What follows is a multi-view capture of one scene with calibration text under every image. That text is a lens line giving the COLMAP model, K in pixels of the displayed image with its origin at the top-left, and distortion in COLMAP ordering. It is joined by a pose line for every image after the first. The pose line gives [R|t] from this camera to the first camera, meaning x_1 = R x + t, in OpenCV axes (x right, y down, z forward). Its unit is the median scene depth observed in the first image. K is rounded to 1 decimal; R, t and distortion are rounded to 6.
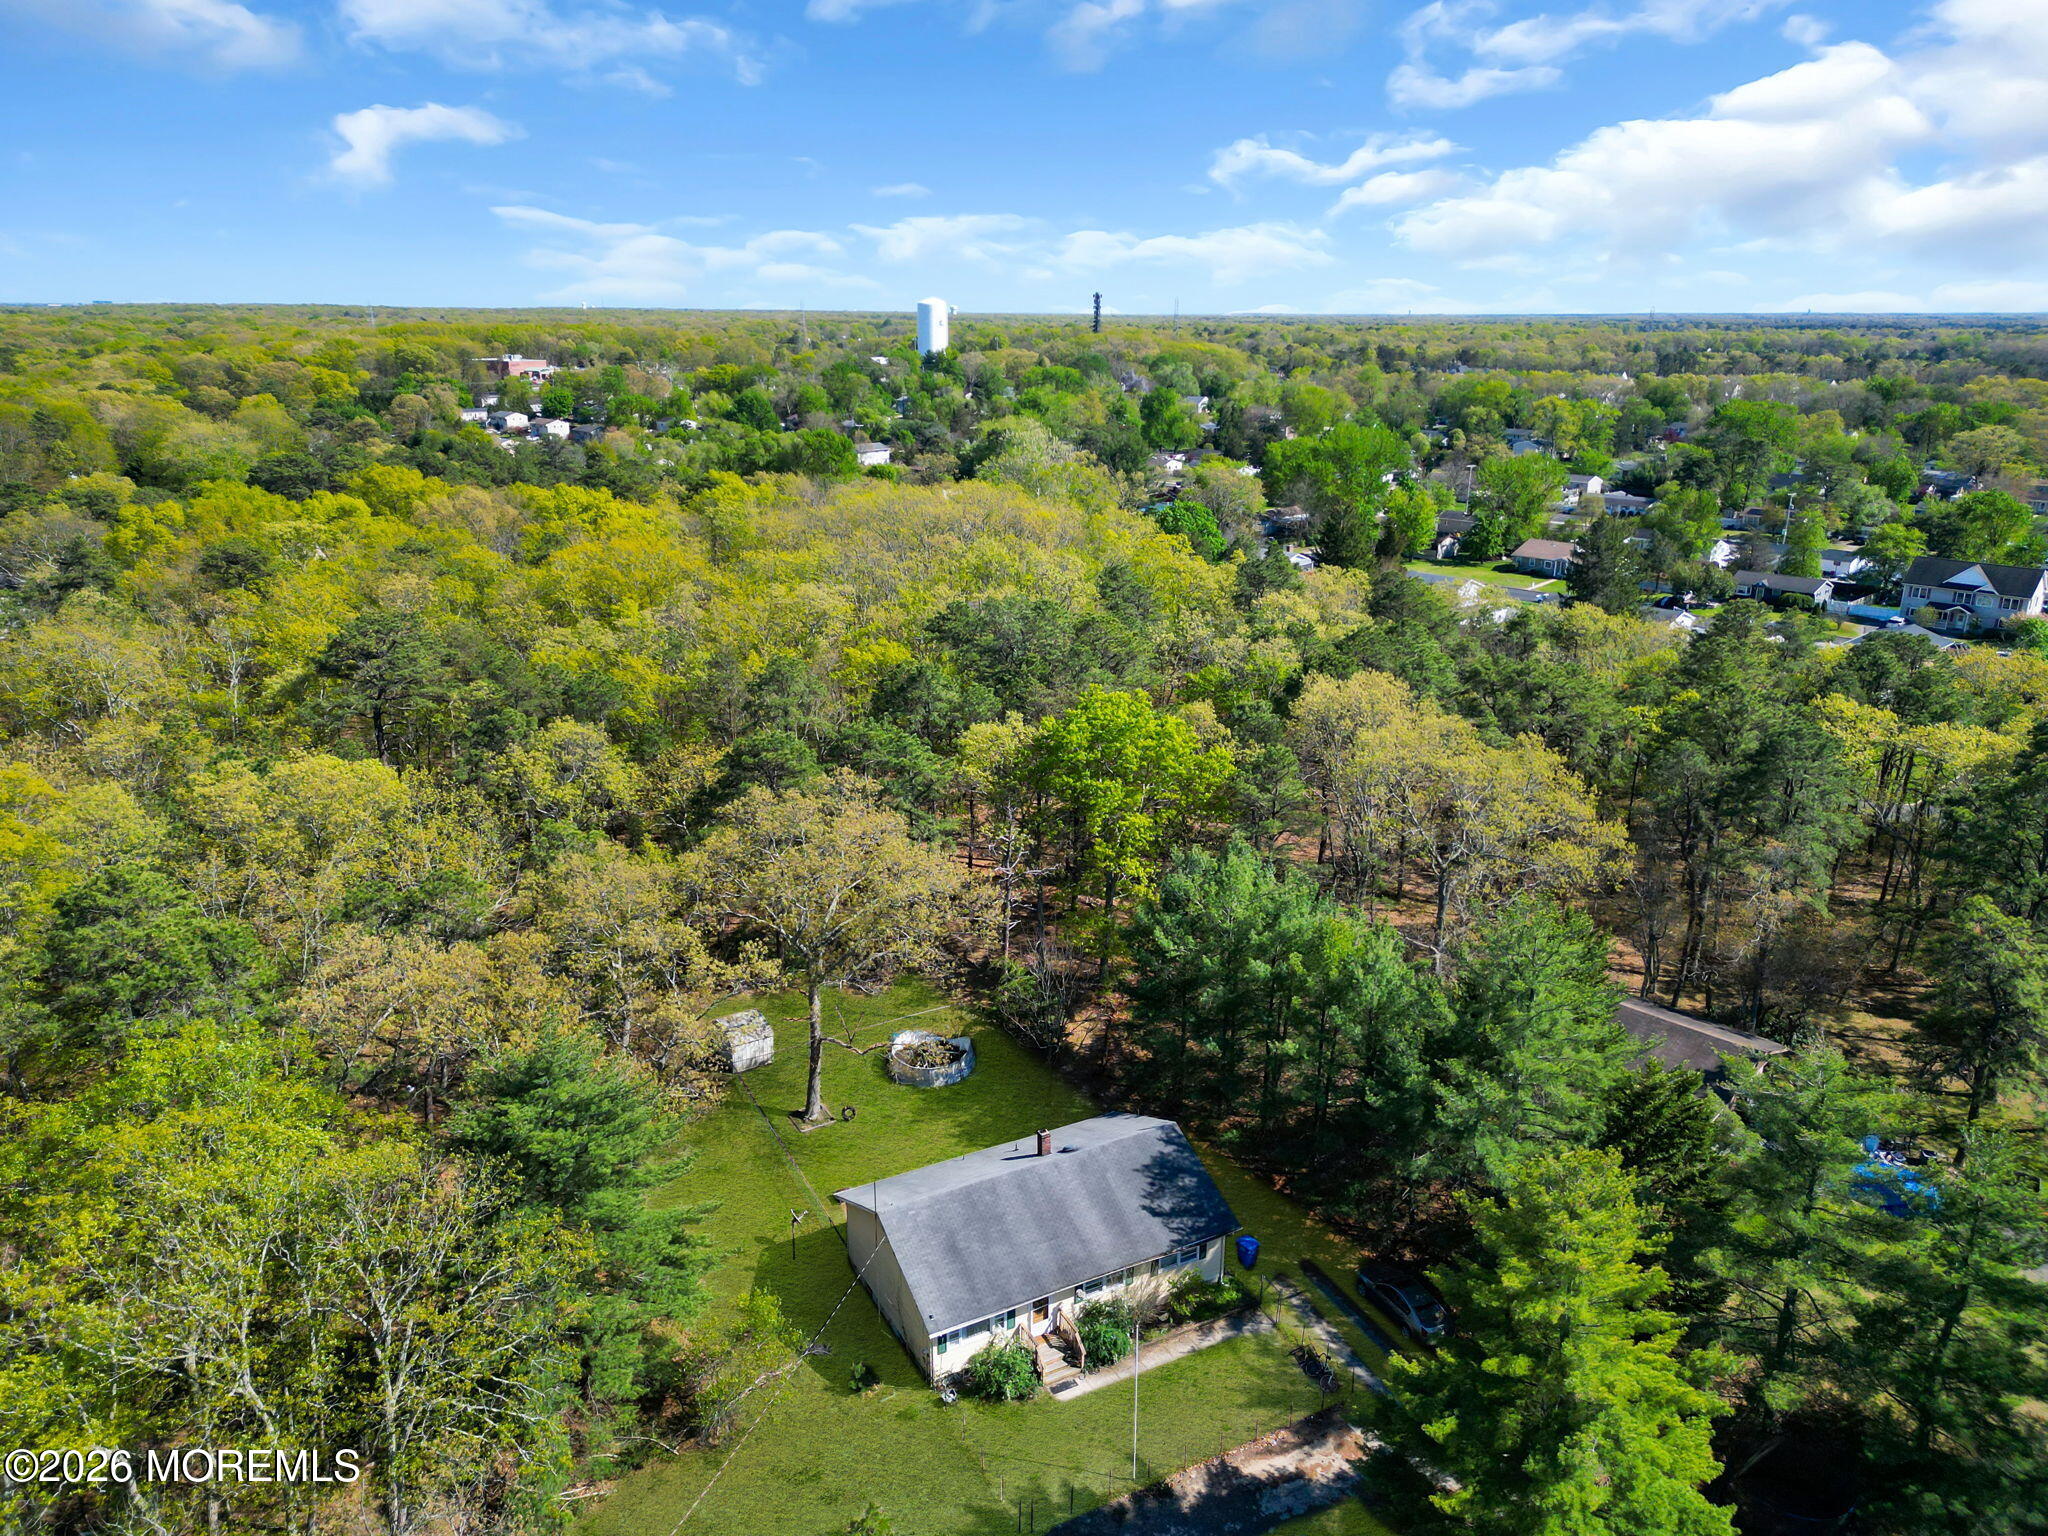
lens RADIAL K [[1431.0, 0, 1021.3], [0, 1431.0, 757.6], [0, 0, 1]] dist [0.073995, -0.079336]
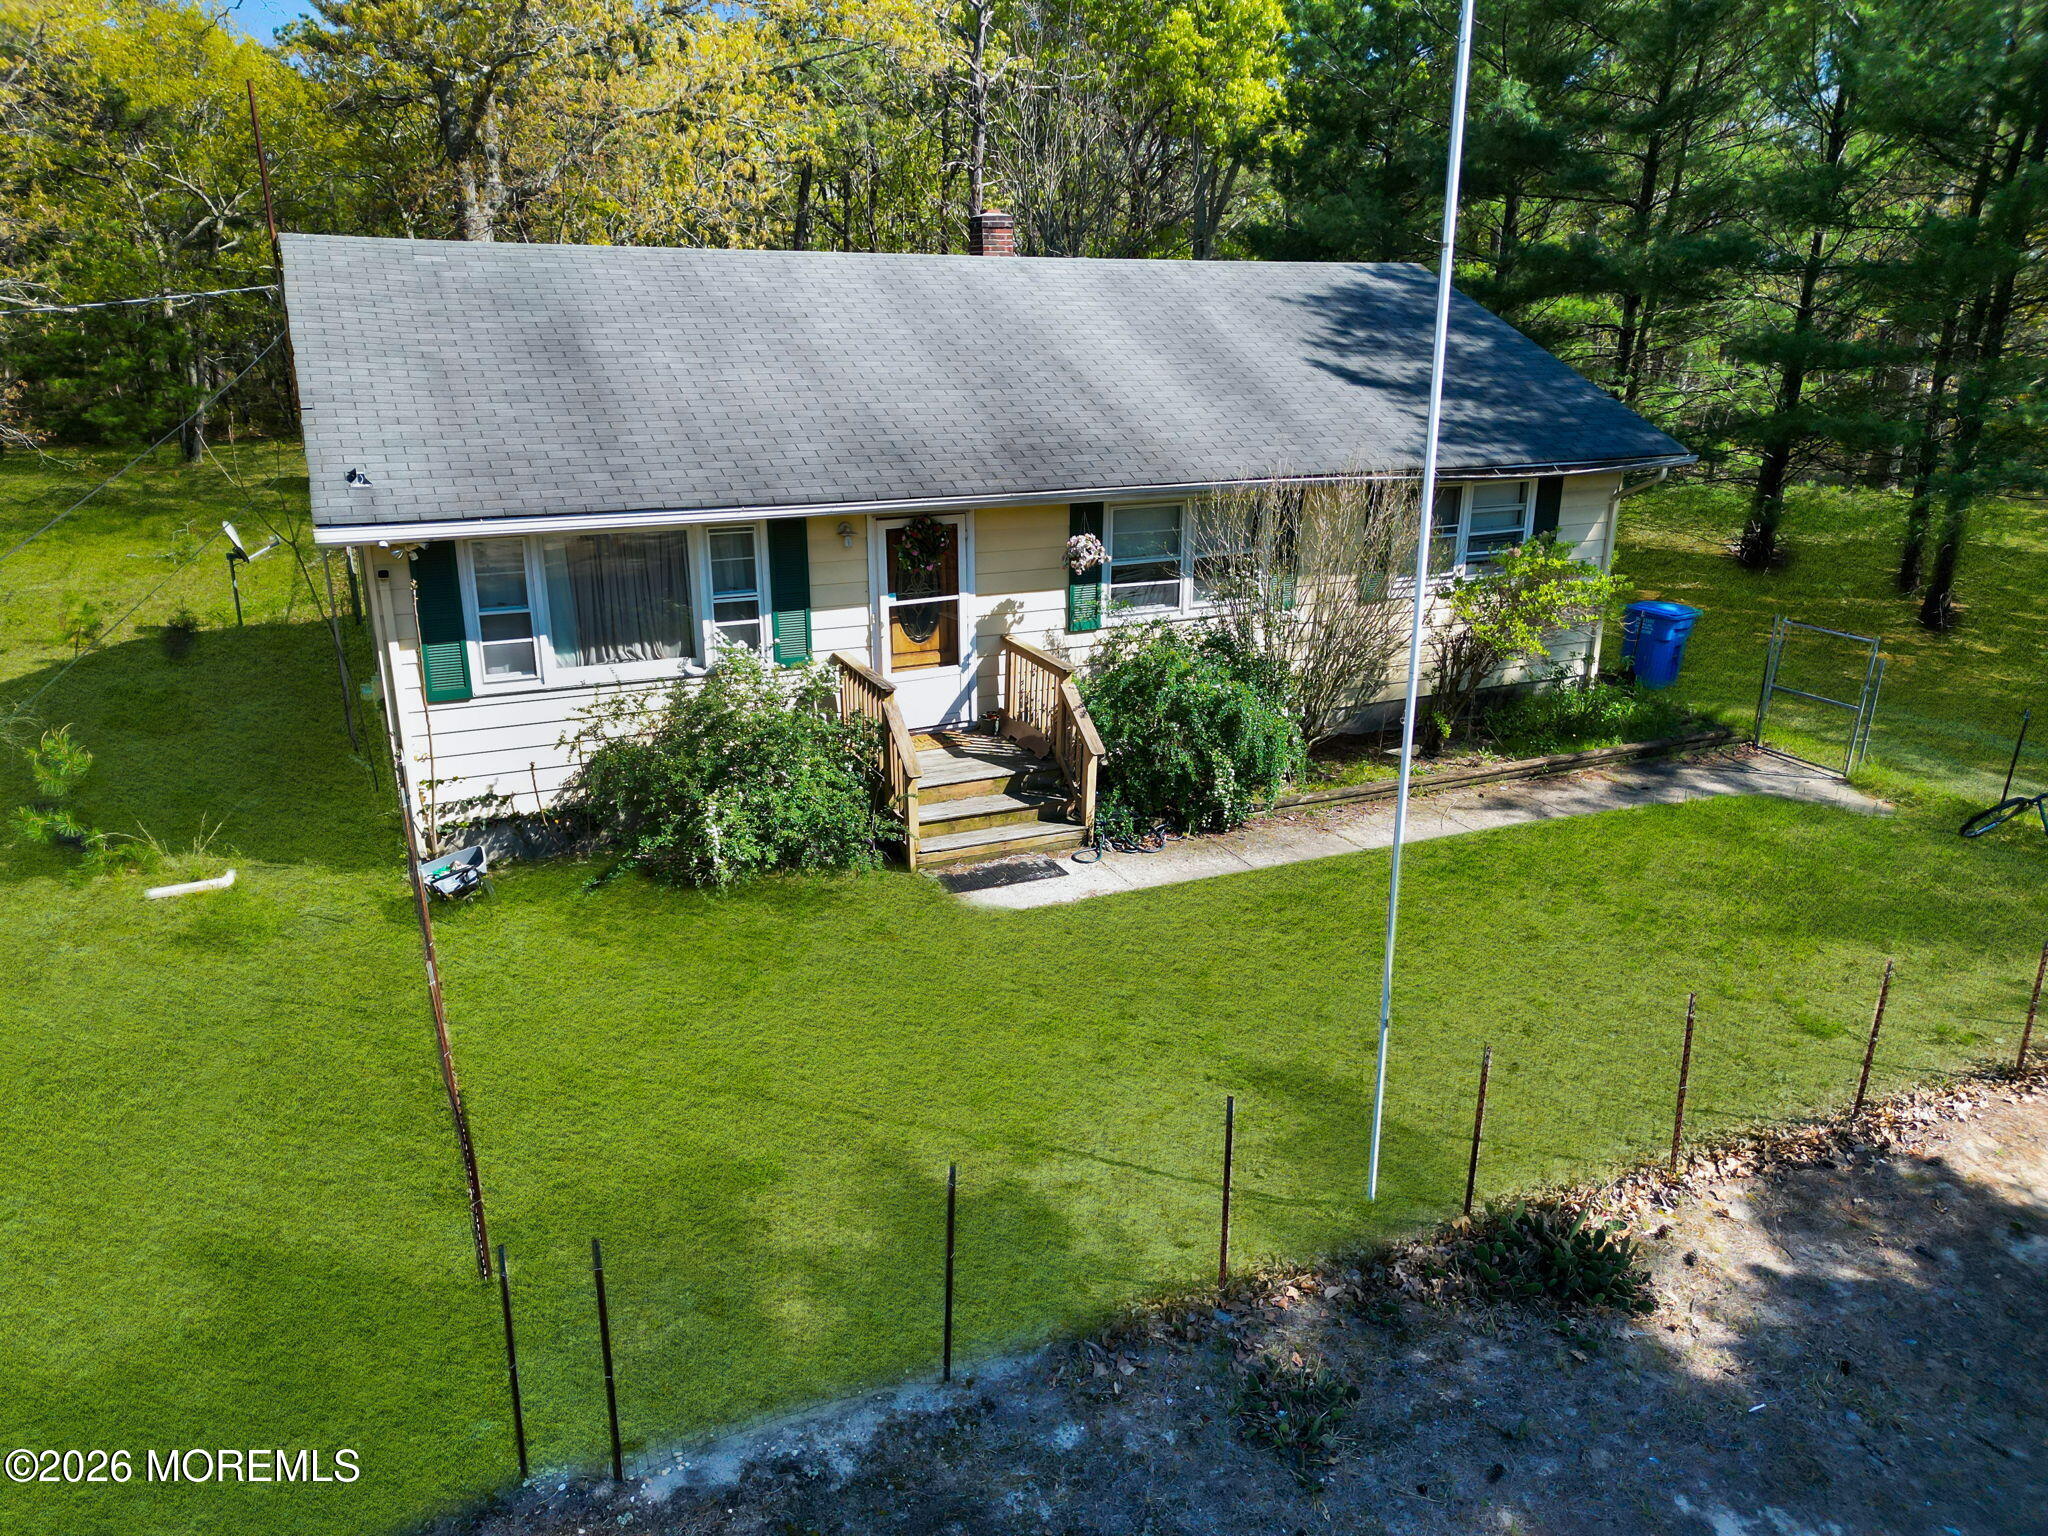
lens RADIAL K [[1431.0, 0, 1021.3], [0, 1431.0, 757.6], [0, 0, 1]] dist [0.073995, -0.079336]
pose [[0.999283, 0.003010, -0.037739, 0.039839], [-0.001615, 0.999315, 0.036961, 0.401864], [0.037825, -0.036874, 0.998604, 0.762924]]
